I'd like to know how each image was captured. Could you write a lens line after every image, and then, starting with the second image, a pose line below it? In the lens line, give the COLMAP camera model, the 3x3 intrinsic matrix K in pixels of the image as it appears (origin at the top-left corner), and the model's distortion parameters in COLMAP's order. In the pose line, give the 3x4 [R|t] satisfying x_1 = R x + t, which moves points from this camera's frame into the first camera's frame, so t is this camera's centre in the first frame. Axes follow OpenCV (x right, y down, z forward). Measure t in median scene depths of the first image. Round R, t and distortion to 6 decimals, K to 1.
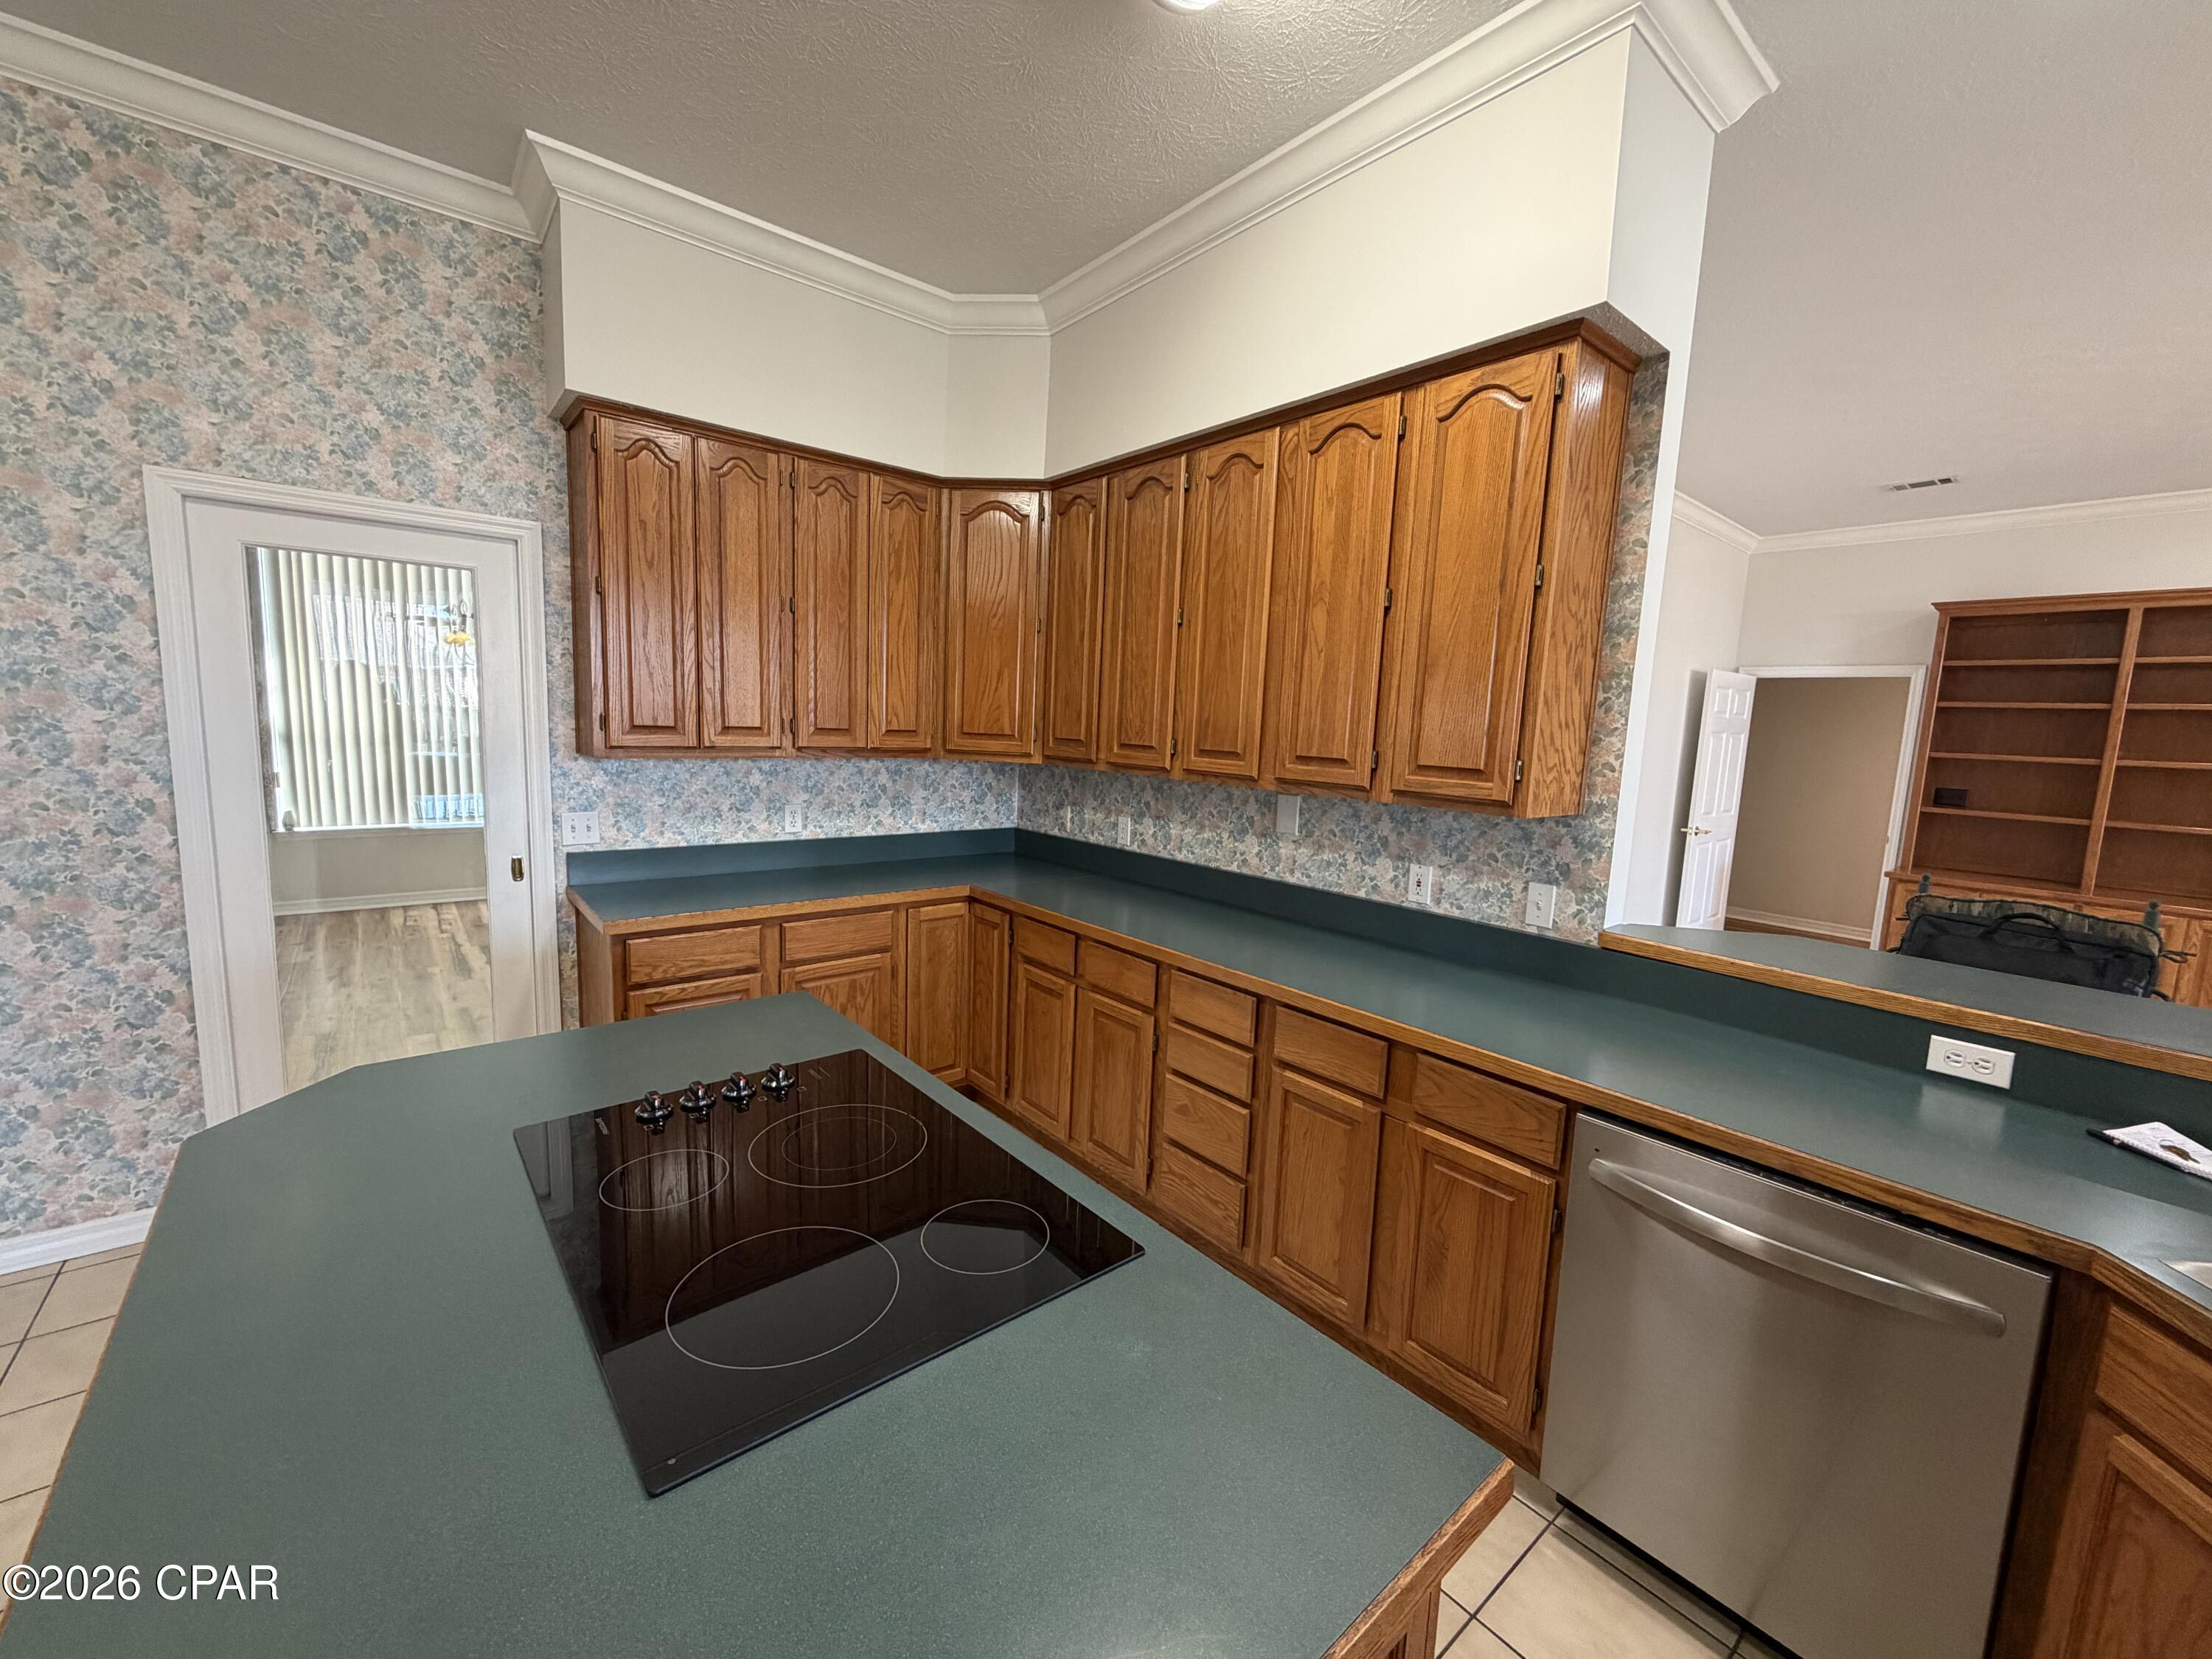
lens RADIAL K [[884.1, 0, 1099.1], [0, 884.1, 828.2], [0, 0, 1]] dist [0.000228, 0.000278]
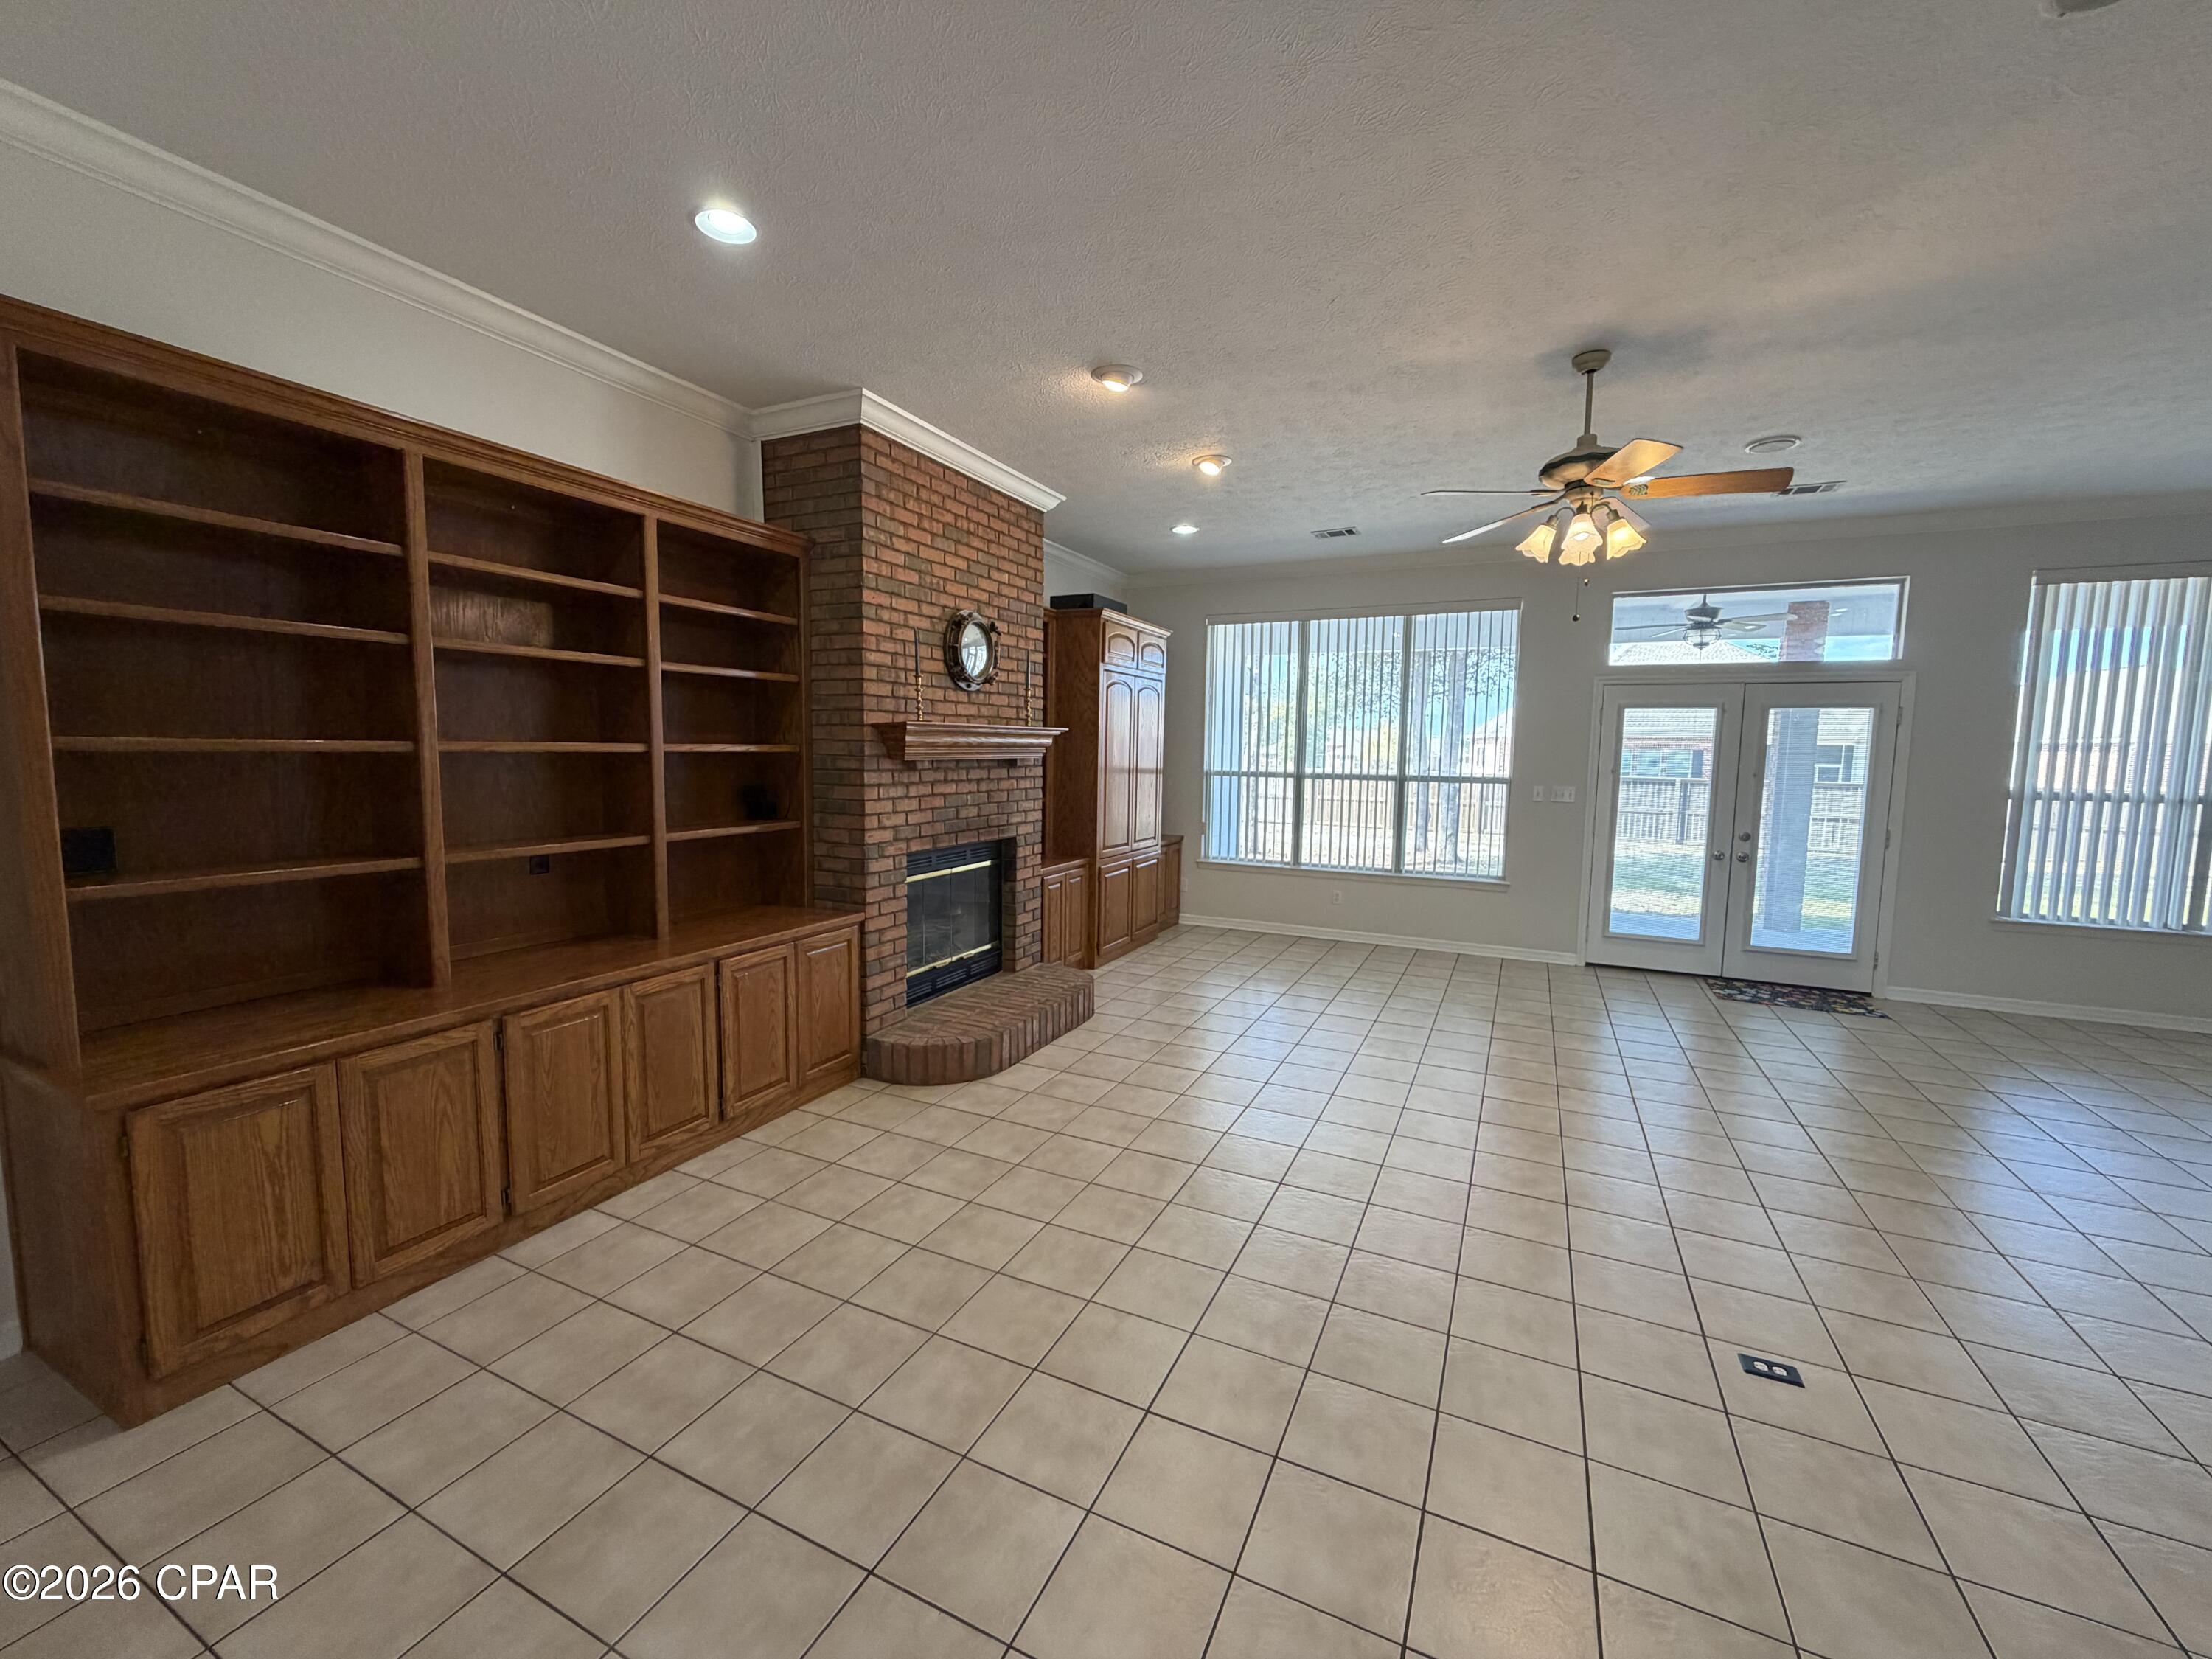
lens RADIAL K [[884.1, 0, 1099.1], [0, 884.1, 828.2], [0, 0, 1]] dist [0.000228, 0.000278]
pose [[-0.416556, -0.130147, 0.899746, 0.474572], [0.084801, 0.979822, 0.180990, -0.087187], [-0.905146, 0.151692, -0.397114, 0.835070]]
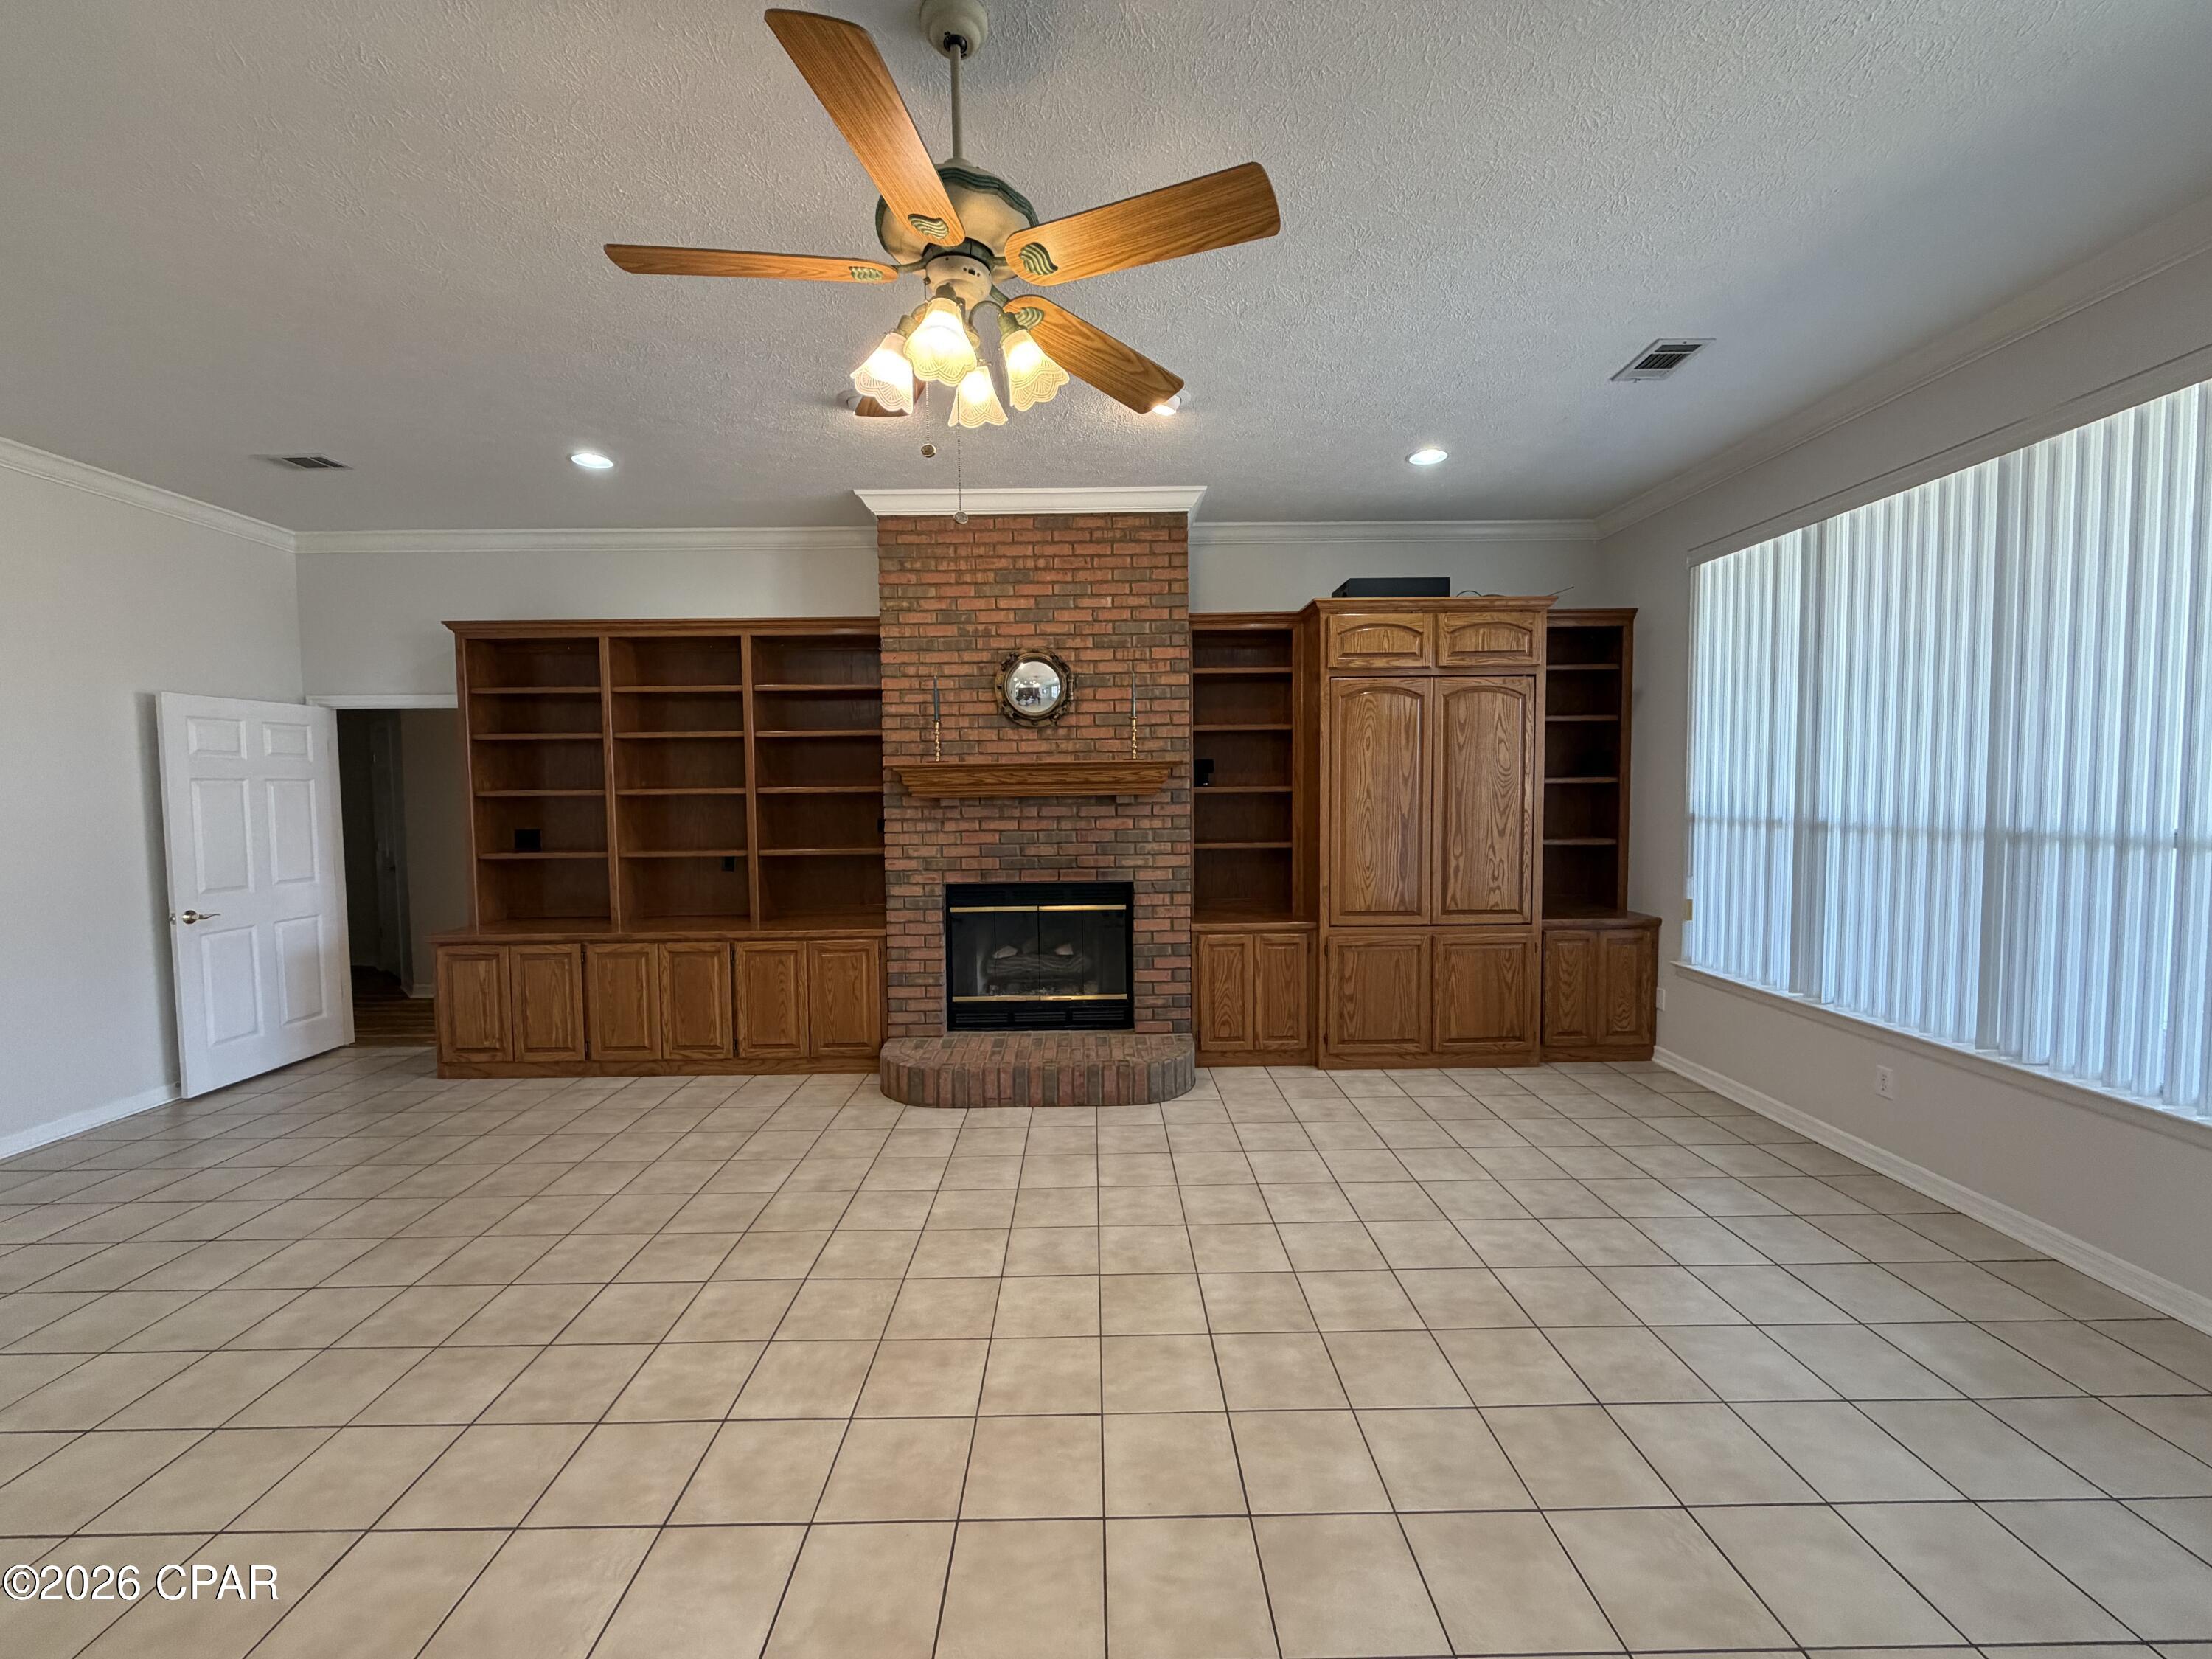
lens RADIAL K [[884.1, 0, 1099.1], [0, 884.1, 828.2], [0, 0, 1]] dist [0.000228, 0.000278]
pose [[0.625440, -0.084094, 0.775727, 0.698004], [0.137027, 0.990563, -0.003096, 0.039672], [-0.768146, 0.108232, 0.631061, -0.024850]]
